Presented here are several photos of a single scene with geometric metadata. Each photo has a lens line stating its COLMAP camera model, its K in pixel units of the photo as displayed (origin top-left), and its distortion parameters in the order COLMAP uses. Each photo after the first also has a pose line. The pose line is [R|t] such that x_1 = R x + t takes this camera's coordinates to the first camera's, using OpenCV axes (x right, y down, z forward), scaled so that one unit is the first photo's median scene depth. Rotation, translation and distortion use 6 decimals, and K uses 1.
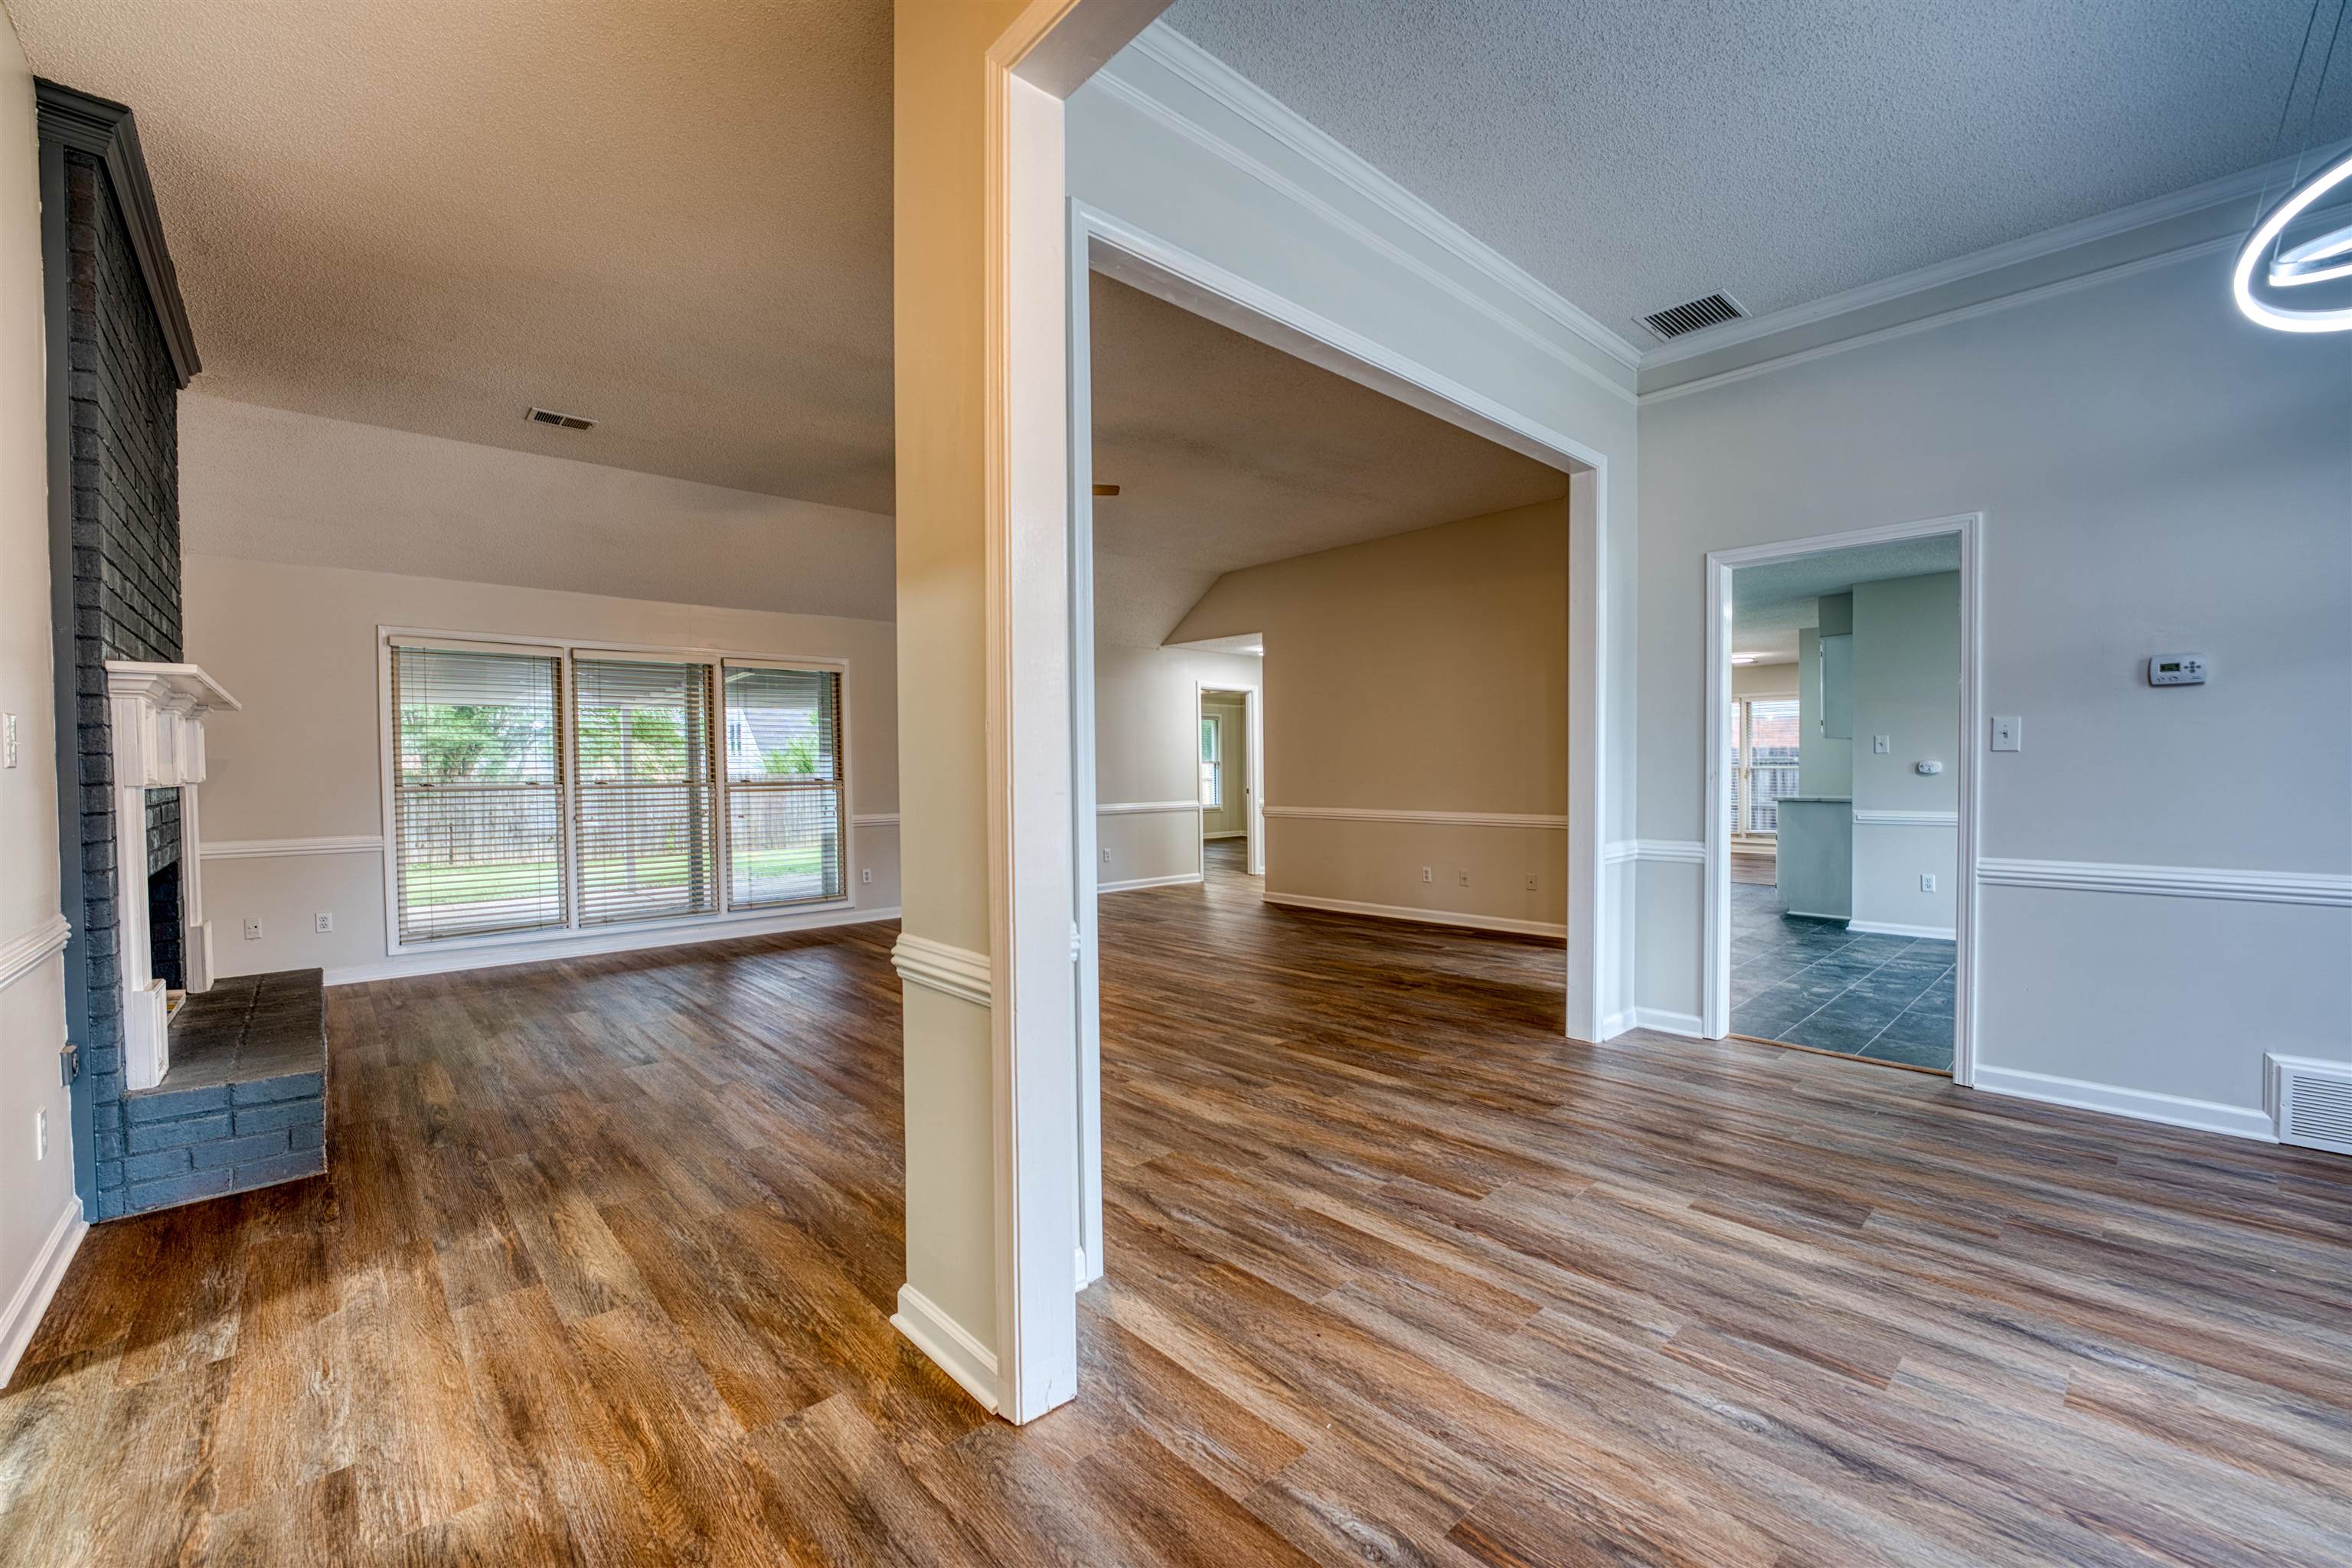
lens RADIAL K [[956.1, 0, 1170.8], [0, 956.1, 789.2], [0, 0, 1]] dist [-0.028693, 0.002771]
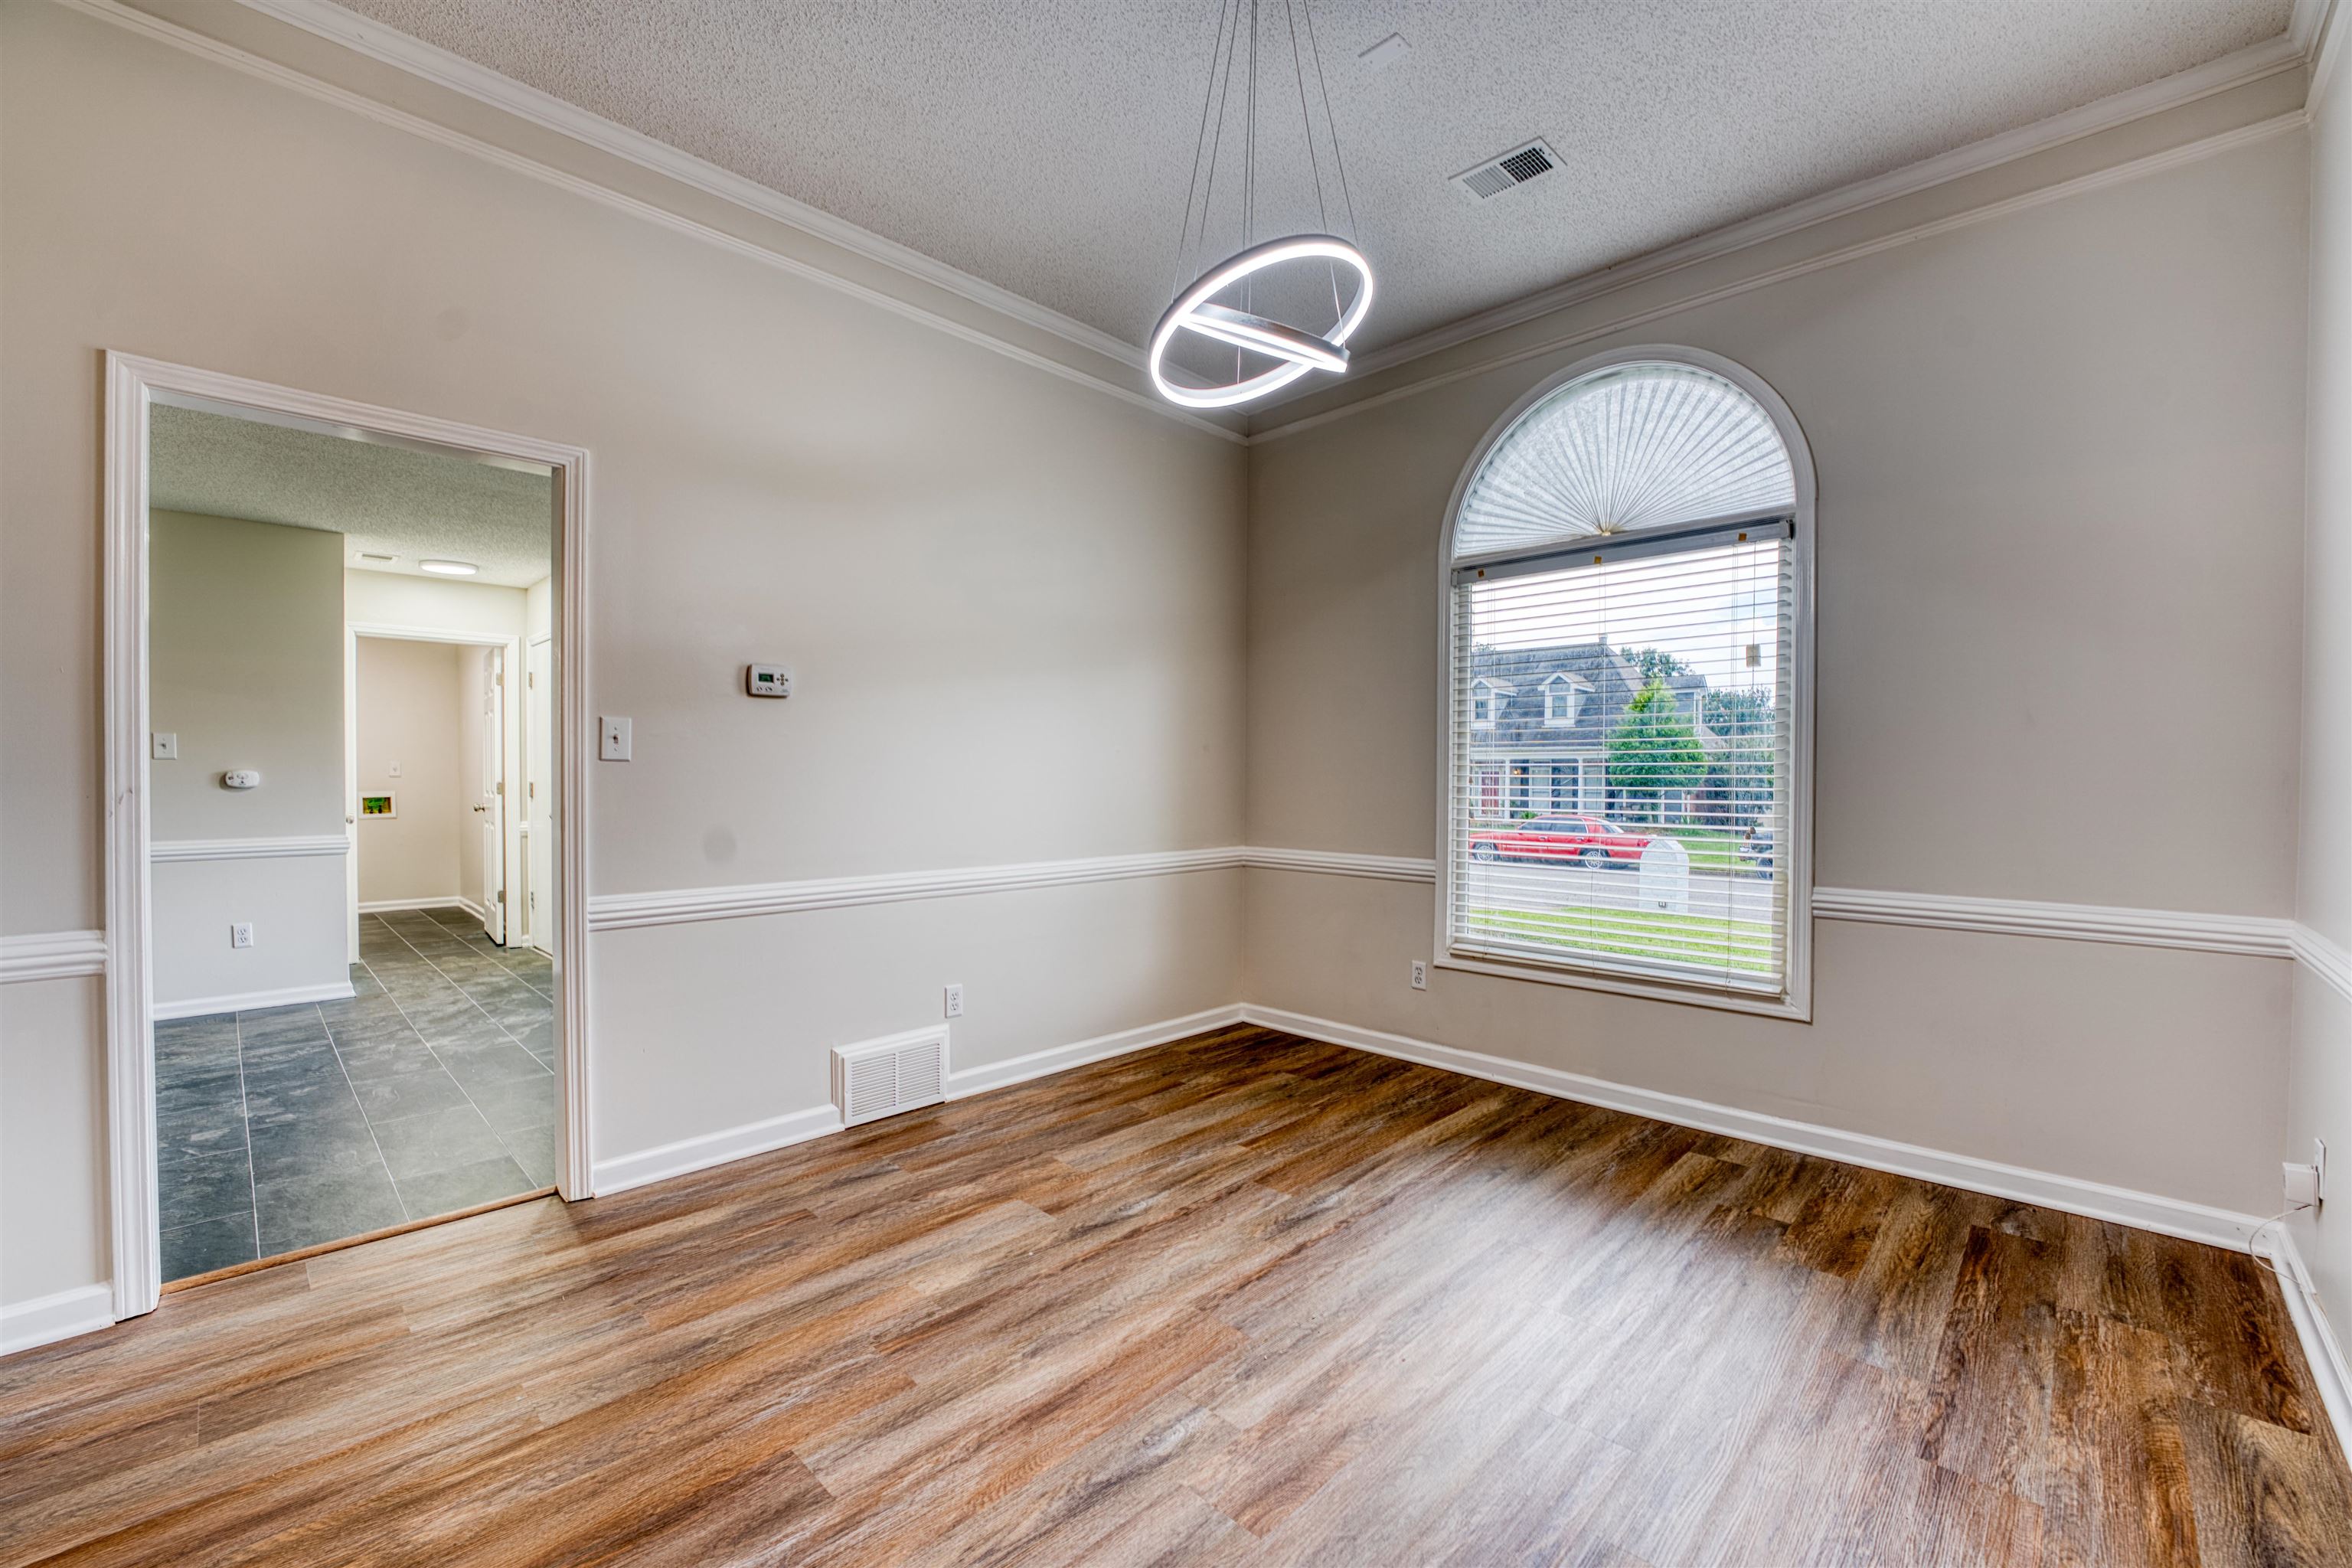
lens RADIAL K [[956.1, 0, 1170.8], [0, 956.1, 789.2], [0, 0, 1]] dist [-0.028693, 0.002771]
pose [[-0.058405, -0.005880, 0.998276, 0.075656], [0.017867, 0.999816, 0.006935, -0.016549], [-0.998133, 0.018241, -0.058289, 0.726623]]
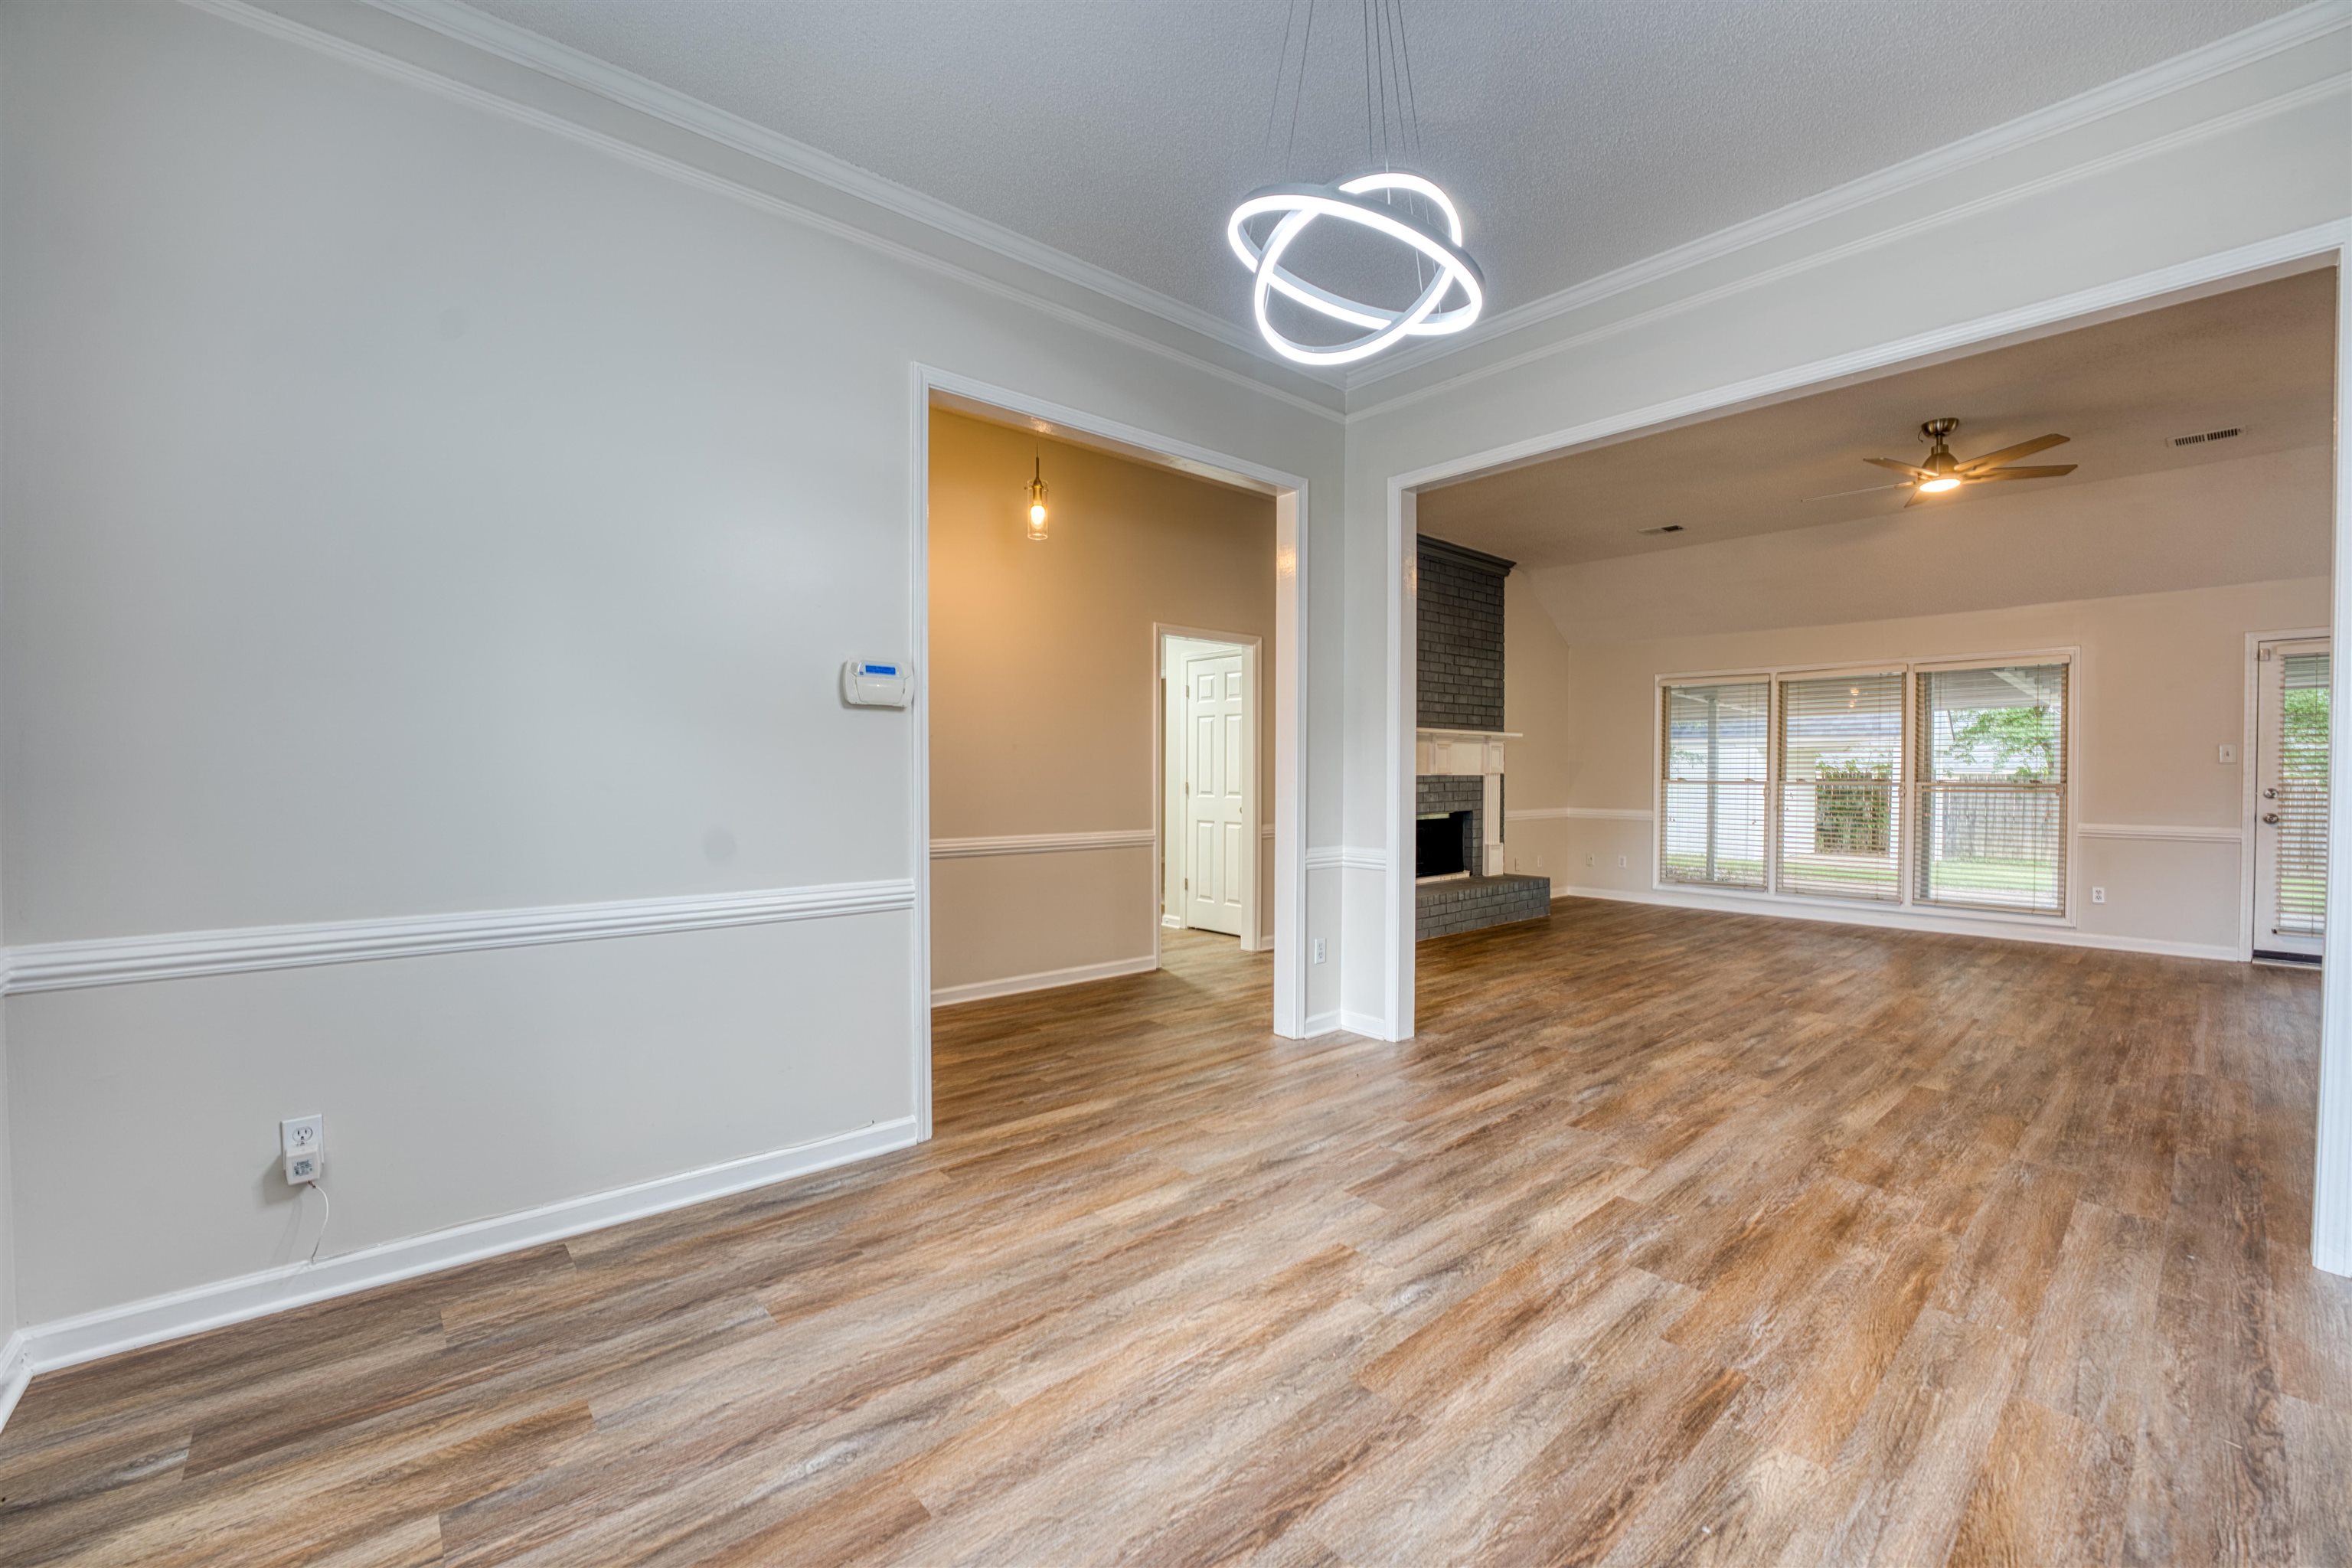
lens RADIAL K [[956.1, 0, 1170.8], [0, 956.1, 789.2], [0, 0, 1]] dist [-0.028693, 0.002771]
pose [[-0.020045, 0.028251, -0.999400, 1.529279], [-0.024089, 0.999297, 0.028731, -0.023932], [0.999509, 0.024650, -0.019350, 0.494634]]
